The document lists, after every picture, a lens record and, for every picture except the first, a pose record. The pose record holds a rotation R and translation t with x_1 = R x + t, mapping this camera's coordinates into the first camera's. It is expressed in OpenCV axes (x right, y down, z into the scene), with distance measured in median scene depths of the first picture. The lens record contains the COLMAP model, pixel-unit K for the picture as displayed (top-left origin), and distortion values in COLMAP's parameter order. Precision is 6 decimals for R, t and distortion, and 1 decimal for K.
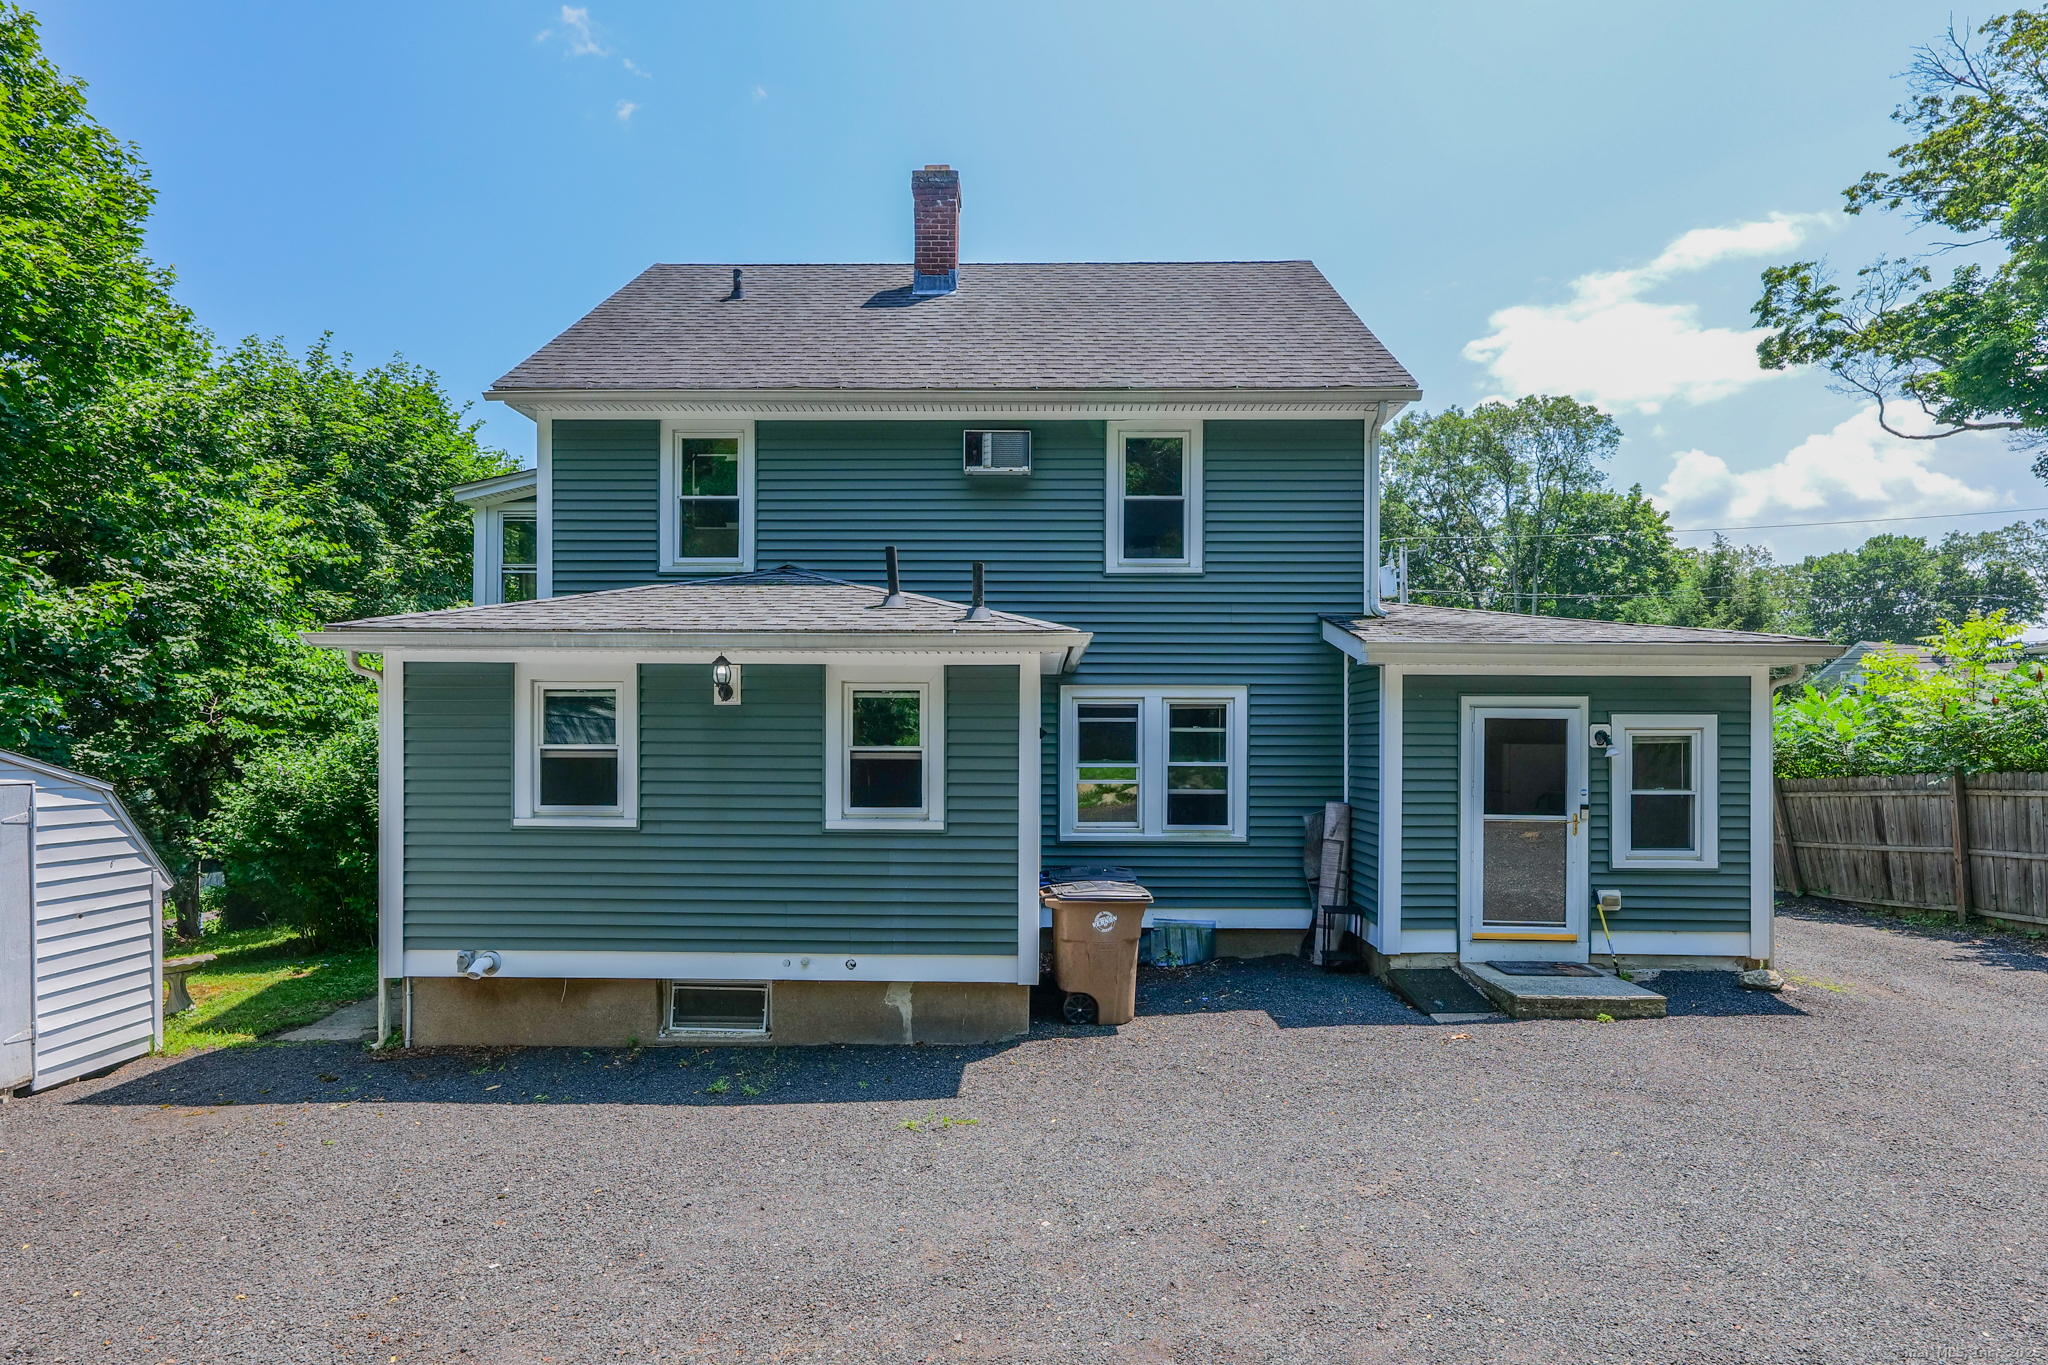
lens RADIAL K [[1034.1, 0, 1032.1], [0, 1034.1, 751.6], [0, 0, 1]] dist [0.002135, 0.001469]
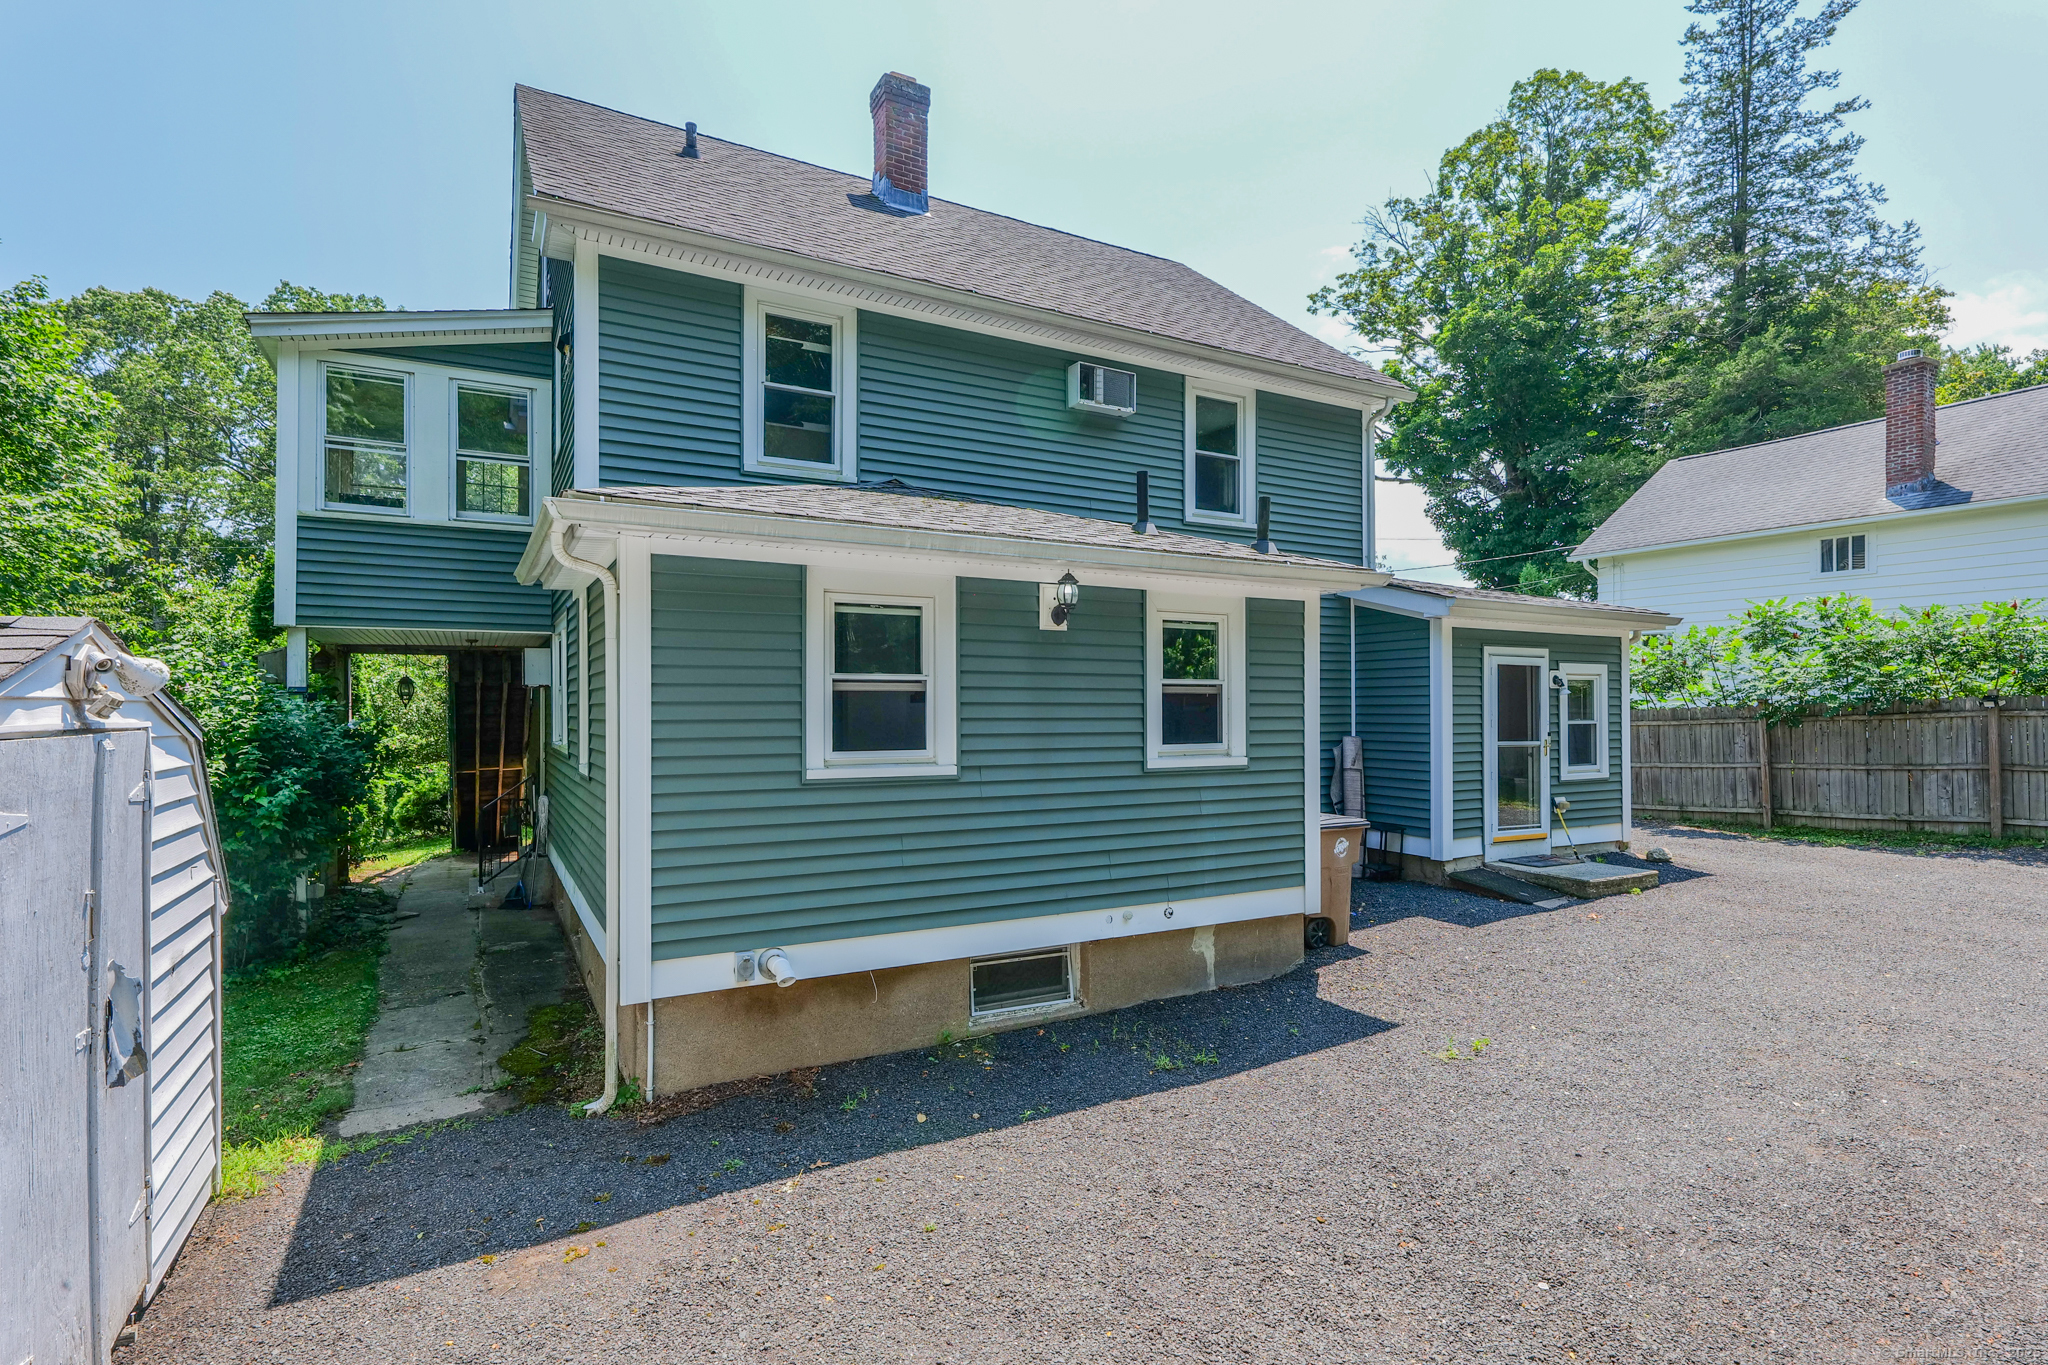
lens RADIAL K [[970.1, 0, 1021.9], [0, 970.1, 704.4], [0, 0, 1]] dist [0.004298, 0.000733]
pose [[0.870719, -0.002826, 0.491772, -0.634777], [0.007767, 0.999938, -0.008006, 0.021029], [-0.491719, 0.010791, 0.870687, 0.265885]]
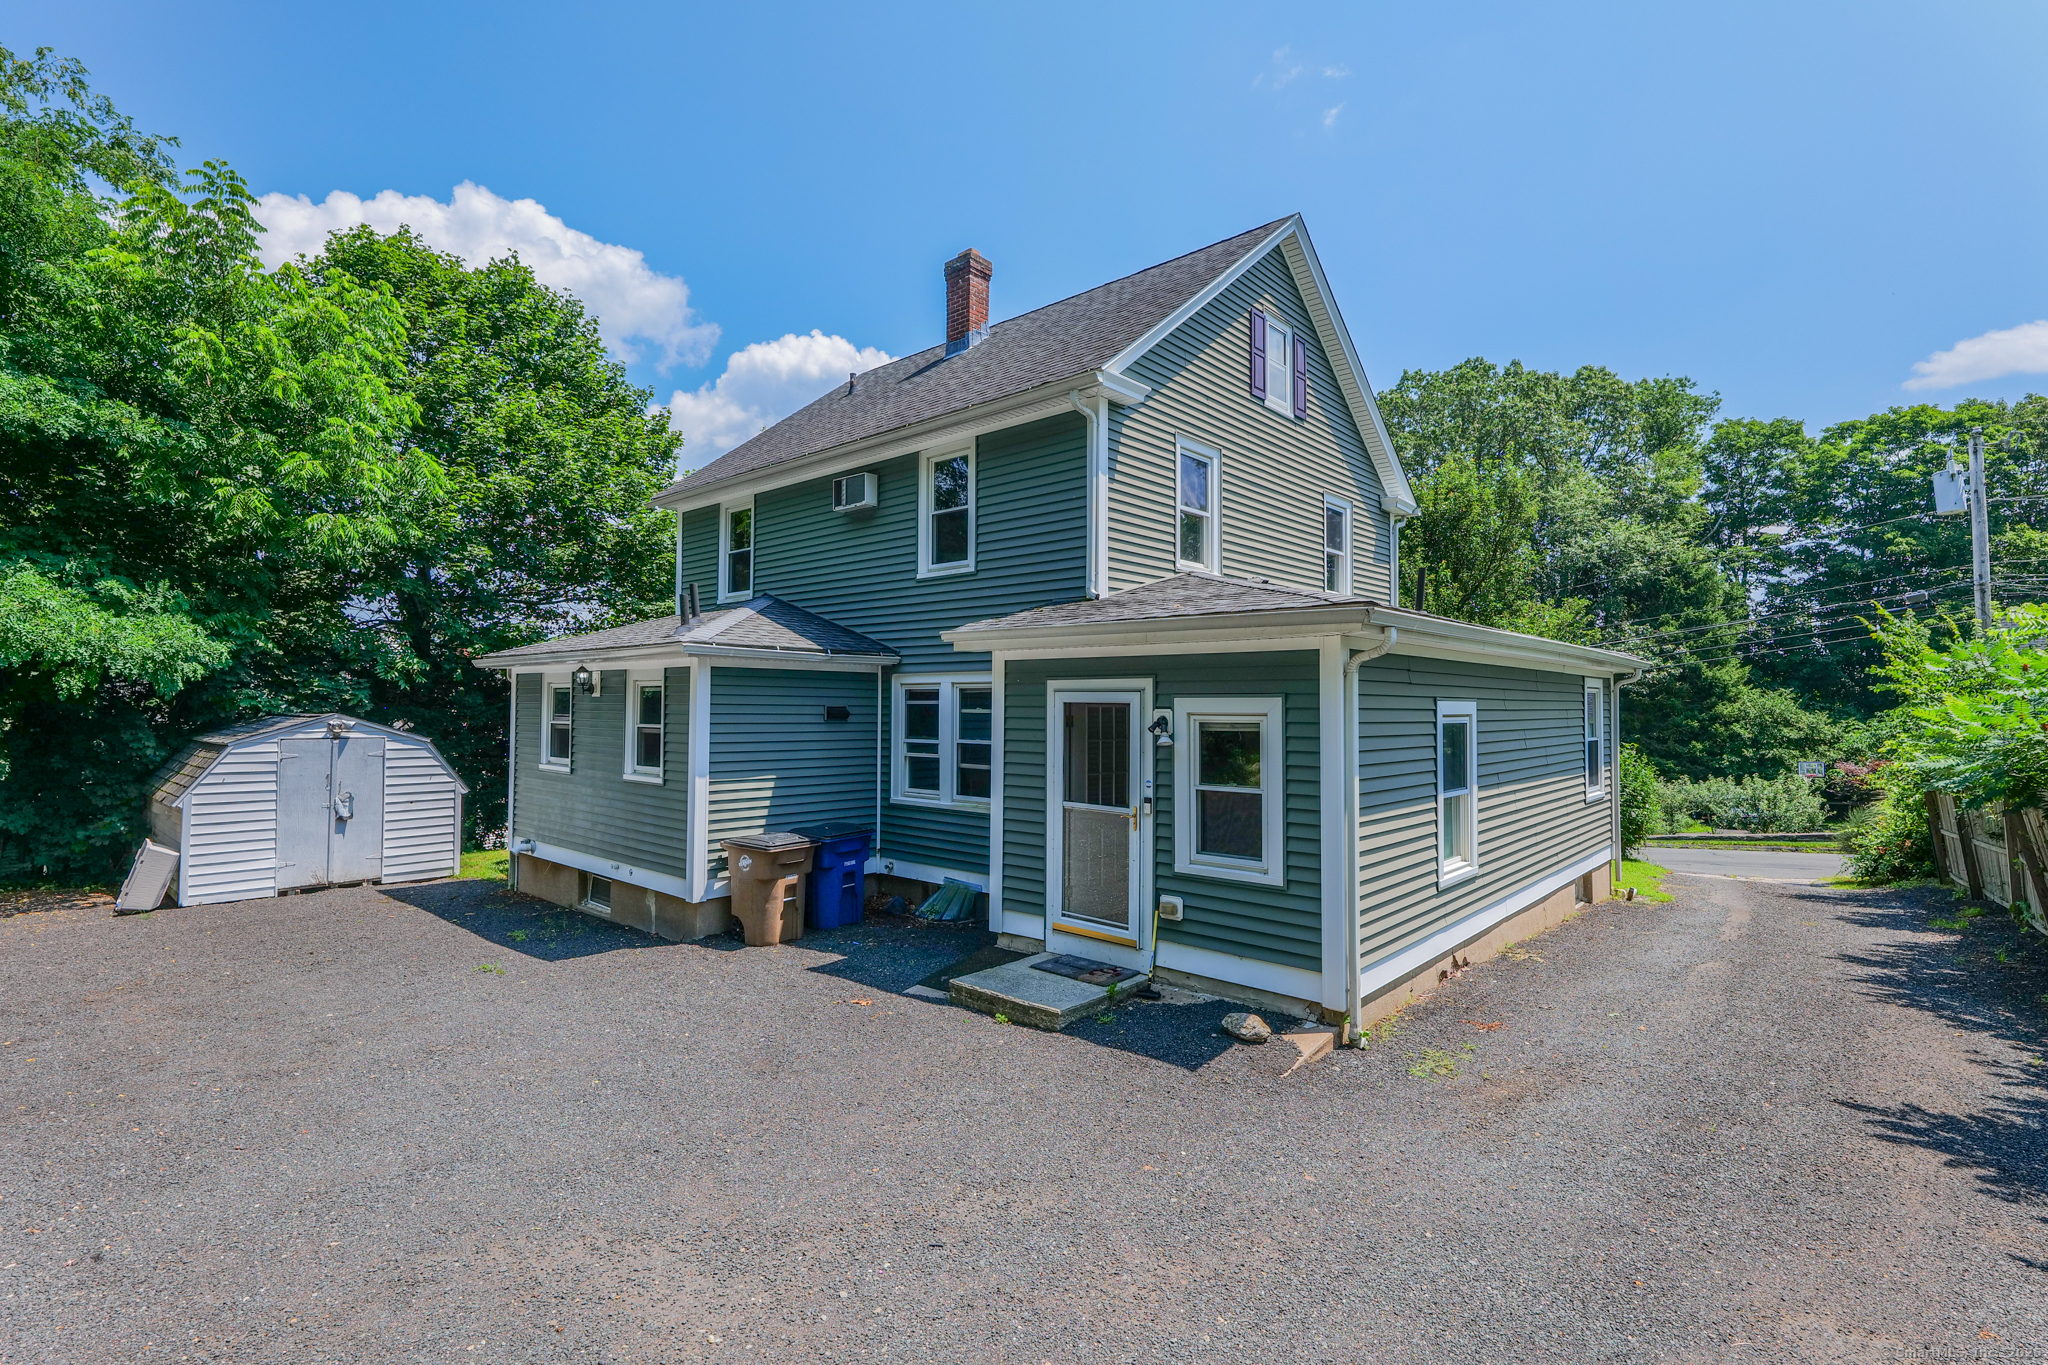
lens RADIAL K [[948.0, 0, 1011.4], [0, 948.0, 676.3], [0, 0, 1]] dist [0.000461, 0.000394]
pose [[0.753945, -0.020232, -0.656626, 0.991267], [-0.008212, 0.999157, -0.040215, -0.020550], [0.656887, 0.035712, 0.753143, 0.291102]]
